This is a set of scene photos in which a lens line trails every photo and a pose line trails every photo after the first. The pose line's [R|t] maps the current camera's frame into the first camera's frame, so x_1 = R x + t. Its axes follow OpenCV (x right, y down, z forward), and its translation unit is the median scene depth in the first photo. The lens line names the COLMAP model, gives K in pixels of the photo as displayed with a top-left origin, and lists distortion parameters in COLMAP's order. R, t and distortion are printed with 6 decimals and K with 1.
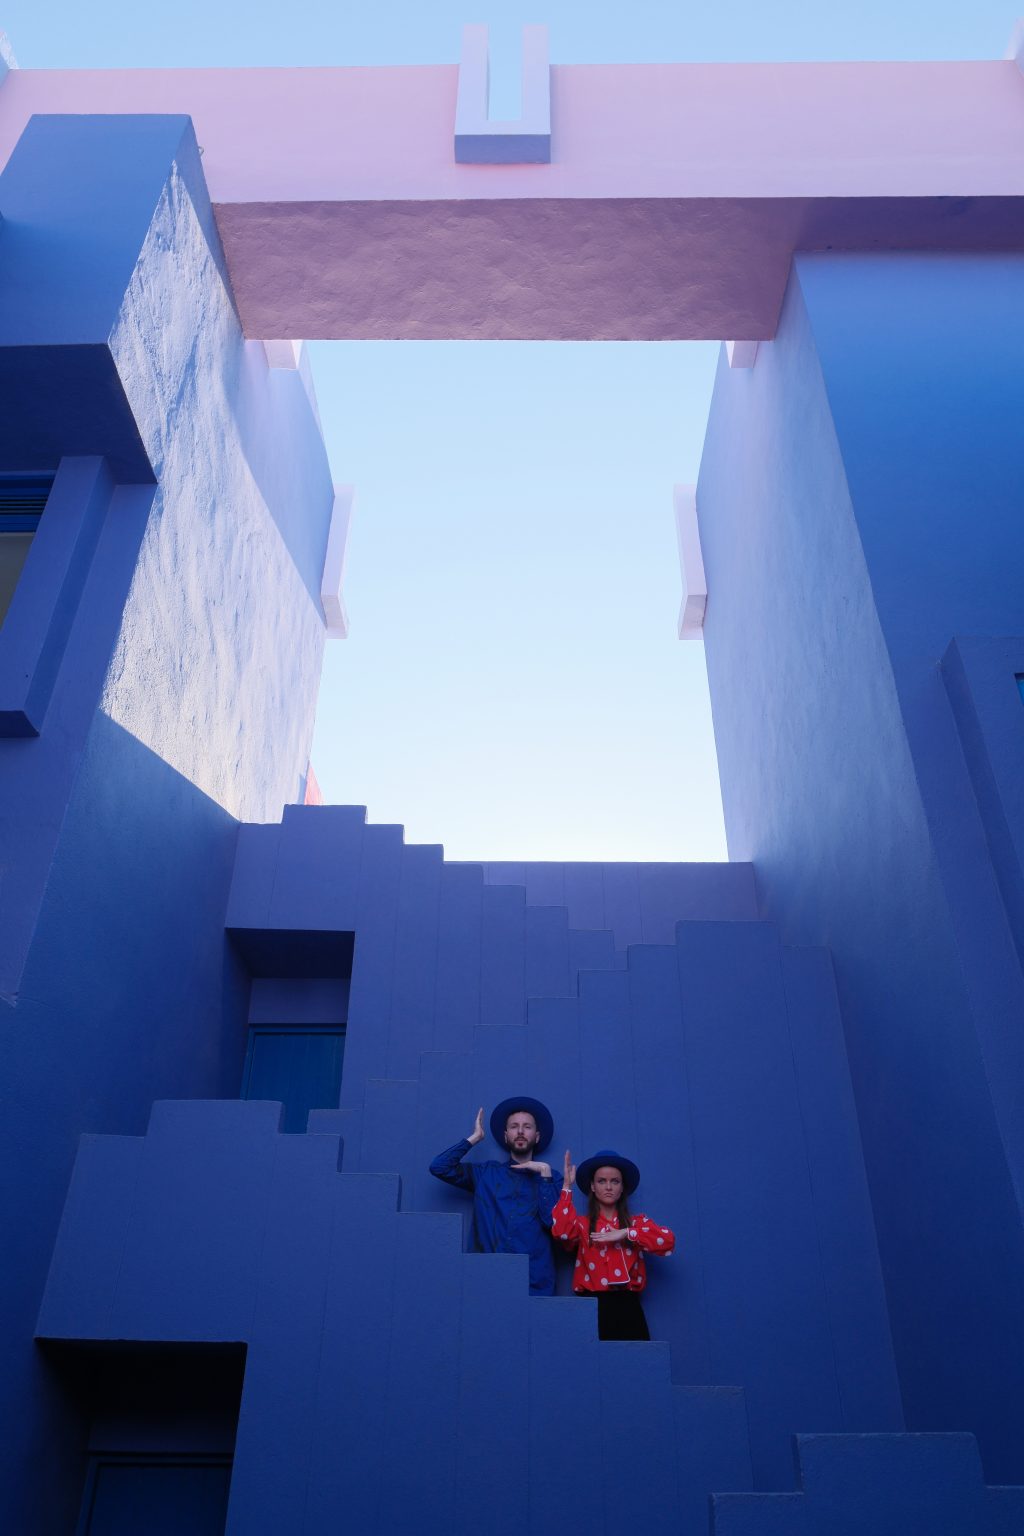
lens RADIAL K [[1084.1, 0, 516.1], [0, 1084.1, 757.4], [0, 0, 1]] dist [-0.019074, 0.021953]
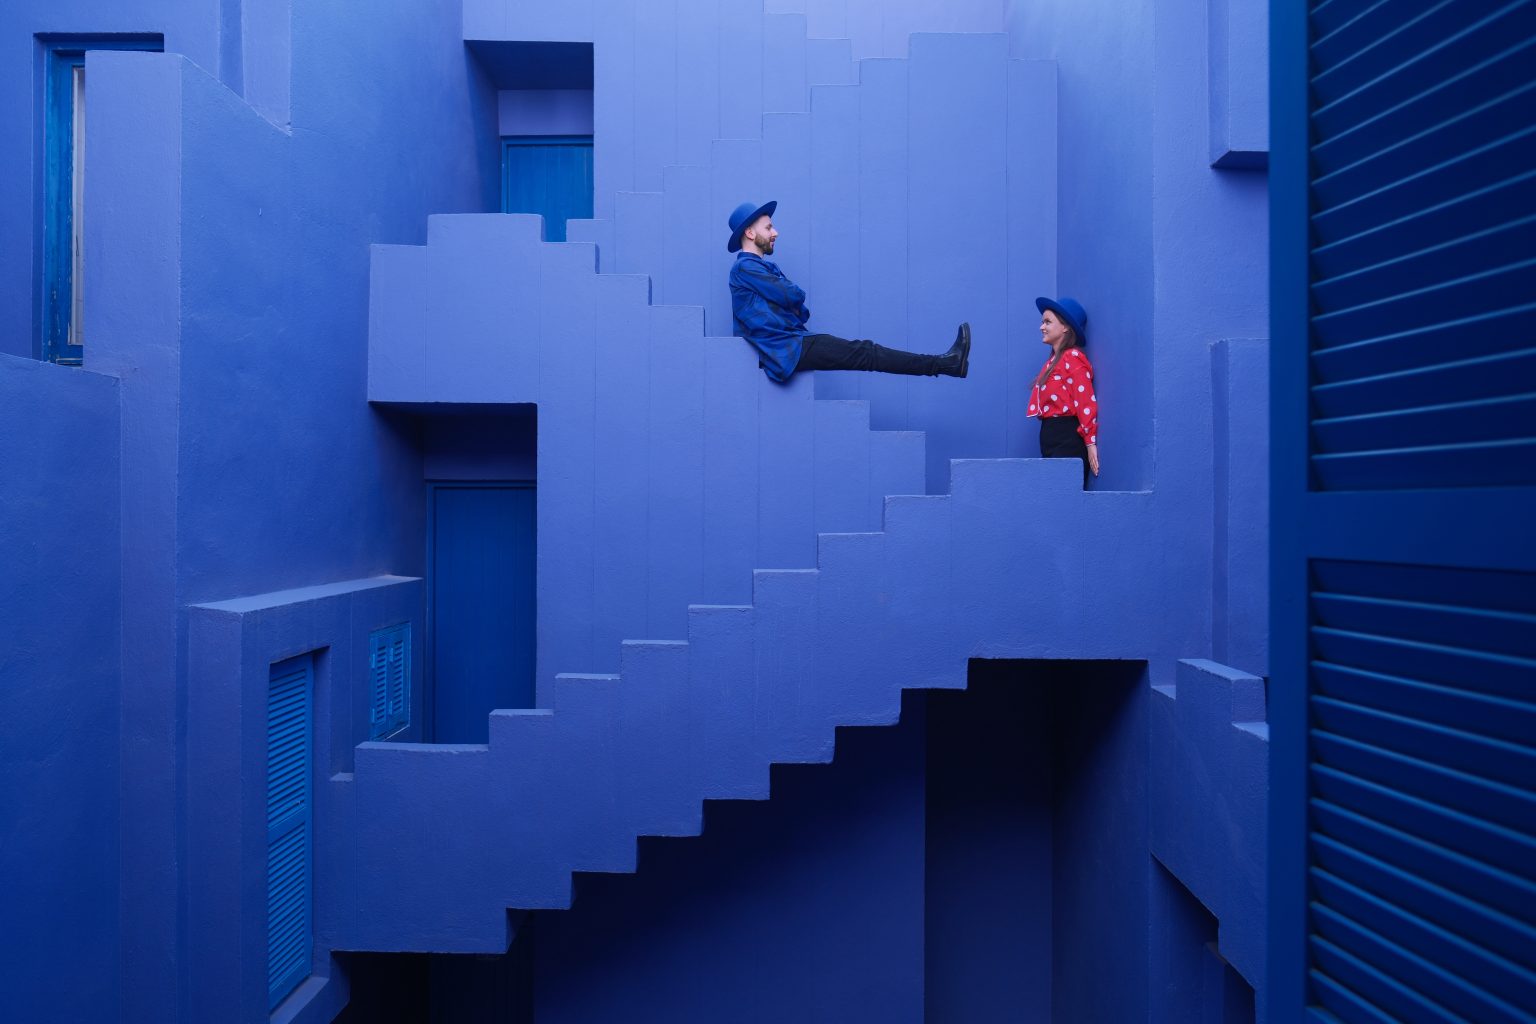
lens RADIAL K [[1084.1, 0, 774.7], [0, 1084.1, 509.5], [0, 0, 1]] dist [-0.019074, 0.021953]
pose [[0.999990, -0.004532, 0.000583, 0.022923], [0.003449, 0.832353, 0.554235, -0.045662], [-0.002997, -0.554227, 0.832360, -0.100704]]
